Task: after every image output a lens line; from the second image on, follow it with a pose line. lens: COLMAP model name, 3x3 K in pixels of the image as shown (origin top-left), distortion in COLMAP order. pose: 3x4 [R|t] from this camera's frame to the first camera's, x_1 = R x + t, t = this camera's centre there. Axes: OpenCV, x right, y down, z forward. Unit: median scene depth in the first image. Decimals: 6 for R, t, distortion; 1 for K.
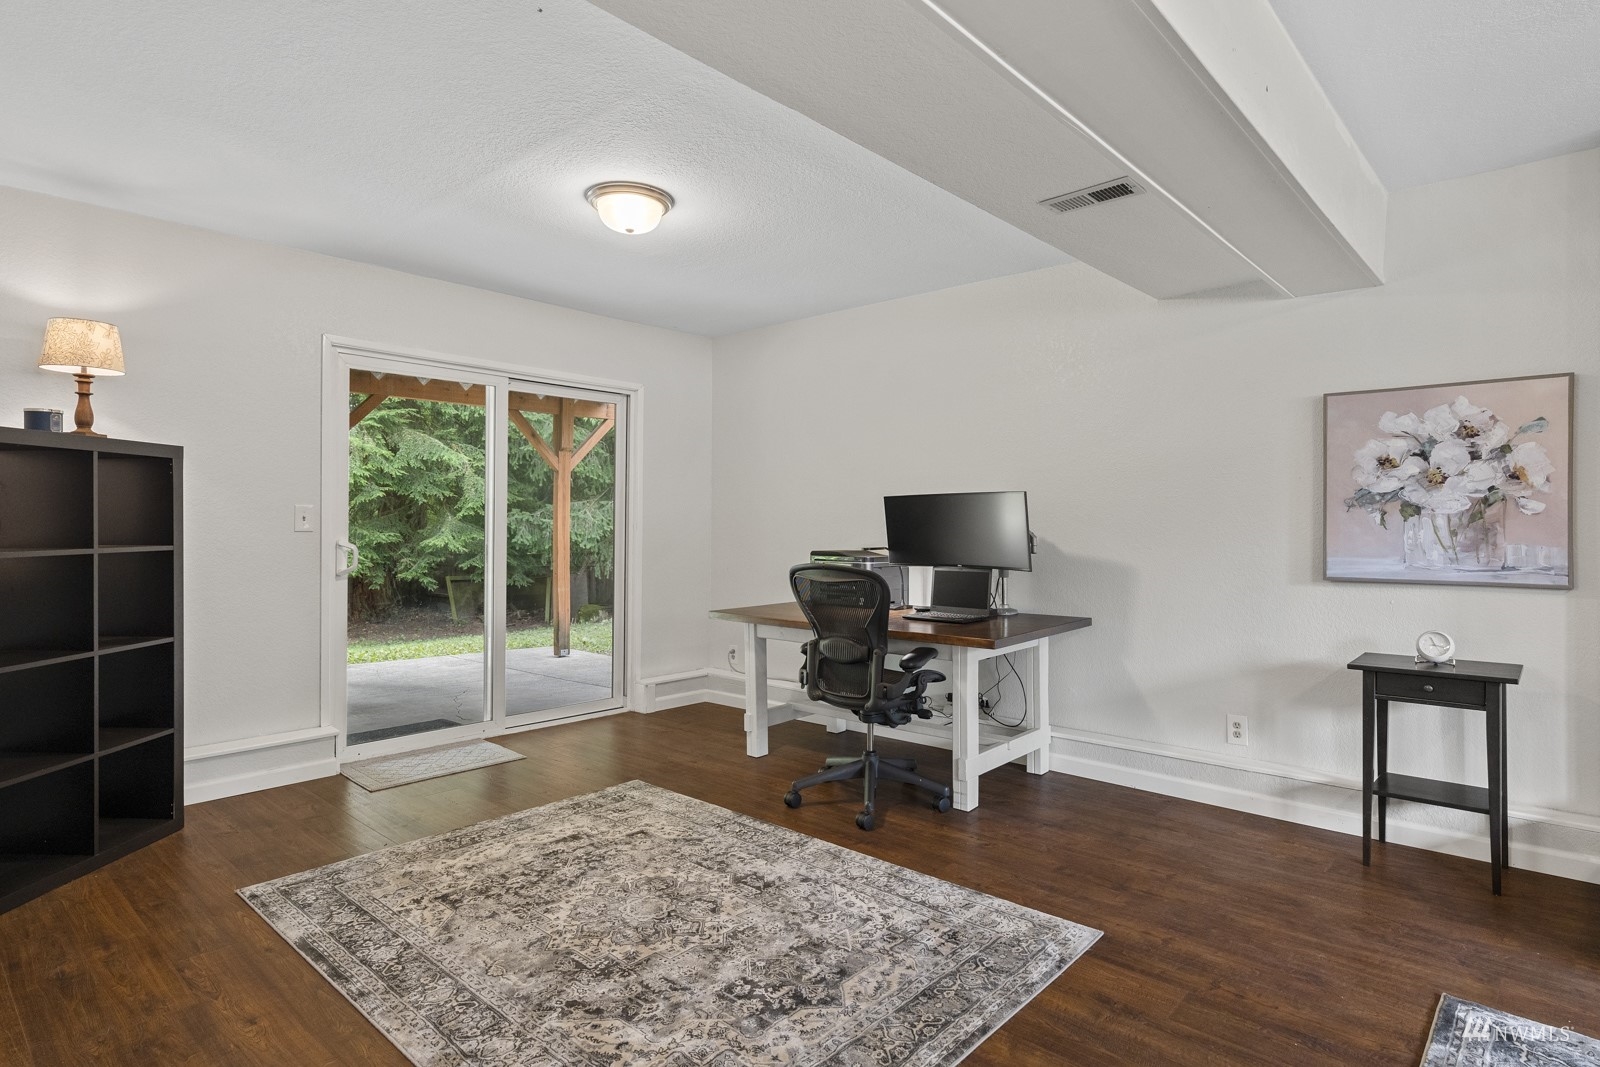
lens RADIAL K [[870.8, 0, 799.1], [0, 870.8, 527.5], [0, 0, 1]] dist [-0.000023, 0.001804]
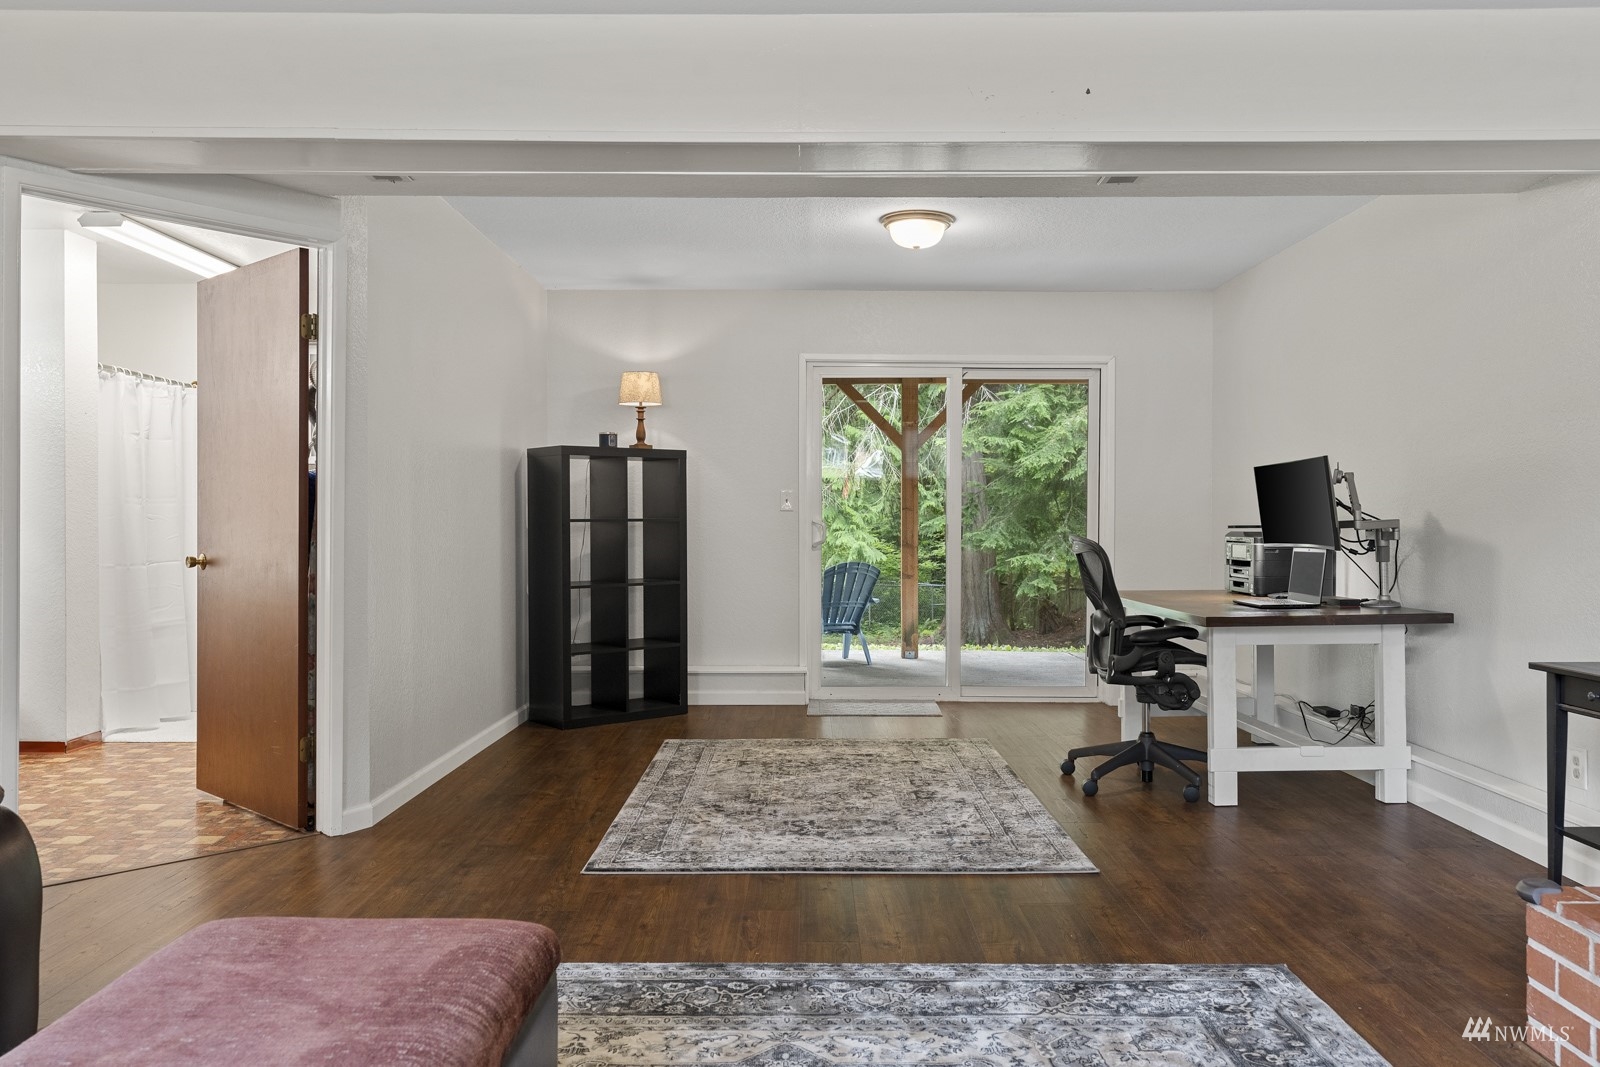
lens RADIAL K [[1197.3, 0, 801.7], [0, 1197.3, 528.7], [0, 0, 1]] dist [0.060712, 0.002684]
pose [[0.671274, 0.004141, -0.741198, 0.930594], [-0.002187, 0.999991, 0.003606, 0.031154], [0.741206, -0.000800, 0.671277, -0.207463]]
